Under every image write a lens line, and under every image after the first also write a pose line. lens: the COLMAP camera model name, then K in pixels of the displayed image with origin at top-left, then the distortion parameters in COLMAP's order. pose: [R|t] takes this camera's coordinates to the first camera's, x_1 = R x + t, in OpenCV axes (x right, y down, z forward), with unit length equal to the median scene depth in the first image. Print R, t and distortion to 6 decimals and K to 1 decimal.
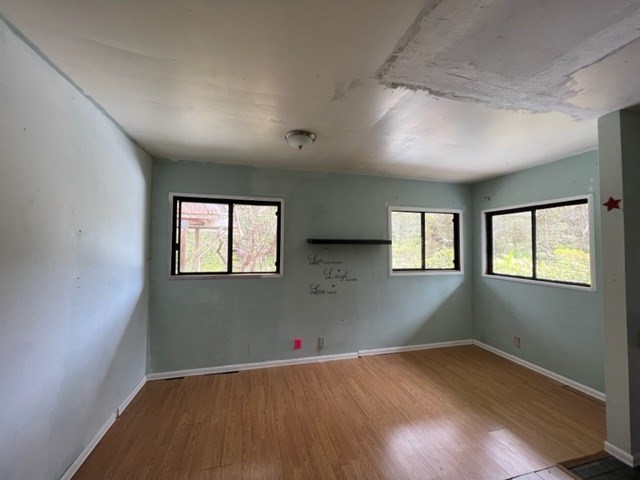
lens RADIAL K [[255.6, 0, 319.0], [0, 255.6, 238.3], [0, 0, 1]] dist [0.000470, -0.000144]
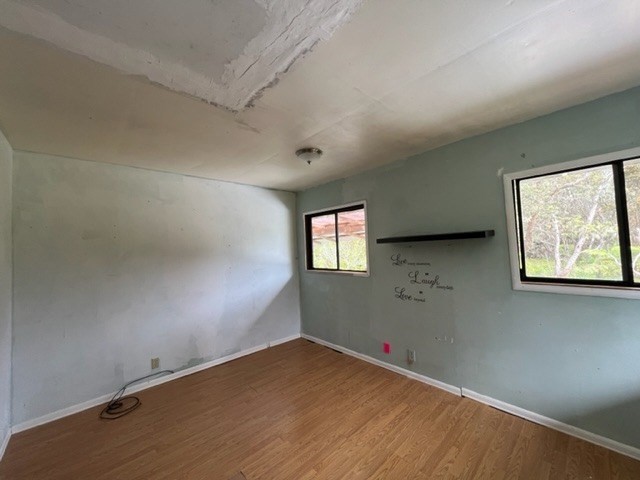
lens RADIAL K [[255.6, 0, 319.0], [0, 255.6, 238.3], [0, 0, 1]] dist [0.000470, -0.000144]
pose [[0.461647, -0.059996, -0.885033, 0.689897], [0.070504, 0.997036, -0.030812, 0.016344], [0.884258, -0.048174, 0.464508, 0.359841]]
